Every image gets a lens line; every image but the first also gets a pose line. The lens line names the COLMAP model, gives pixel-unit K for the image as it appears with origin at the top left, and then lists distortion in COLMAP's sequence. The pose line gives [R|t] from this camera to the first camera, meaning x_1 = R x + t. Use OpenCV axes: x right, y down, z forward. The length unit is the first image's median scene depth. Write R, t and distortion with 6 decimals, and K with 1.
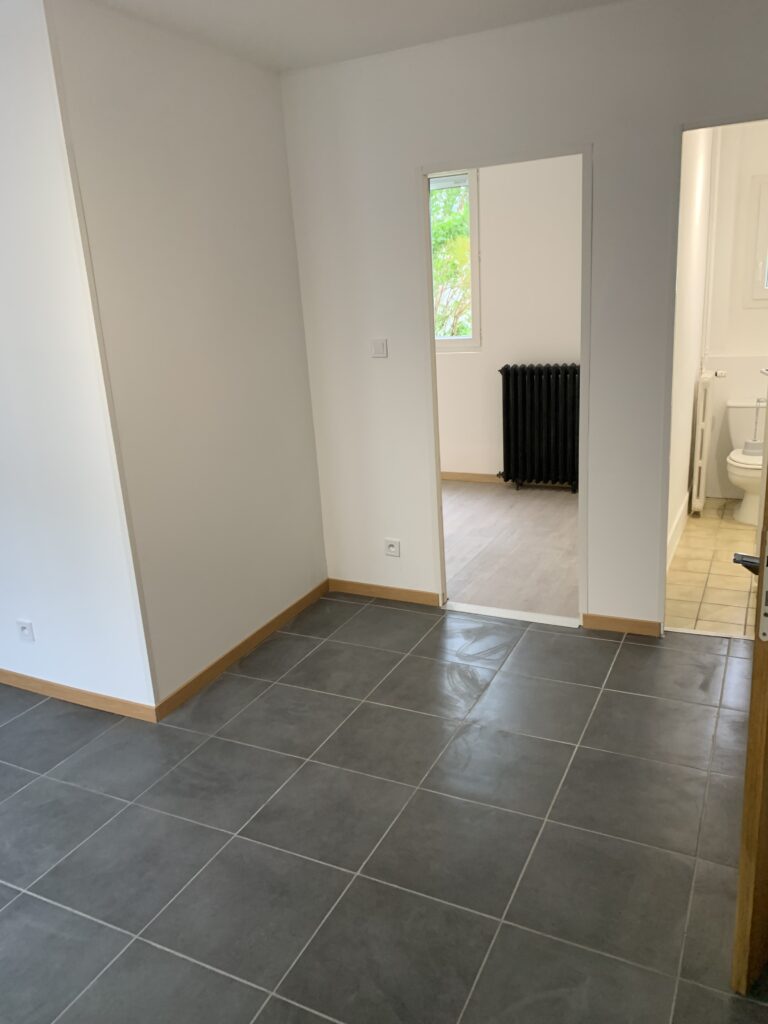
lens RADIAL K [[778.3, 0, 384.7], [0, 778.3, 514.5], [0, 0, 1]] dist [0.019709, -0.026963]
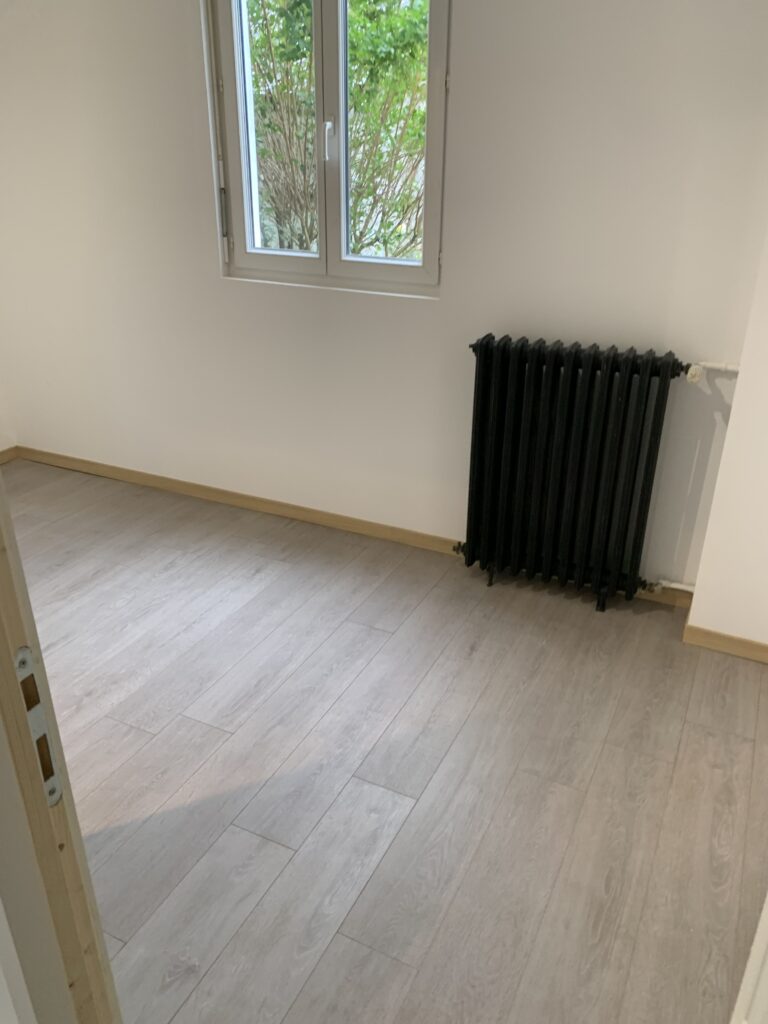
lens RADIAL K [[778.3, 0, 387.7], [0, 778.3, 511.6], [0, 0, 1]] dist [0.019709, -0.026963]
pose [[0.997682, 0.060340, 0.031463, 0.048049], [-0.064362, 0.986837, 0.148357, -0.083533], [-0.022097, -0.150038, 0.988433, 0.285311]]
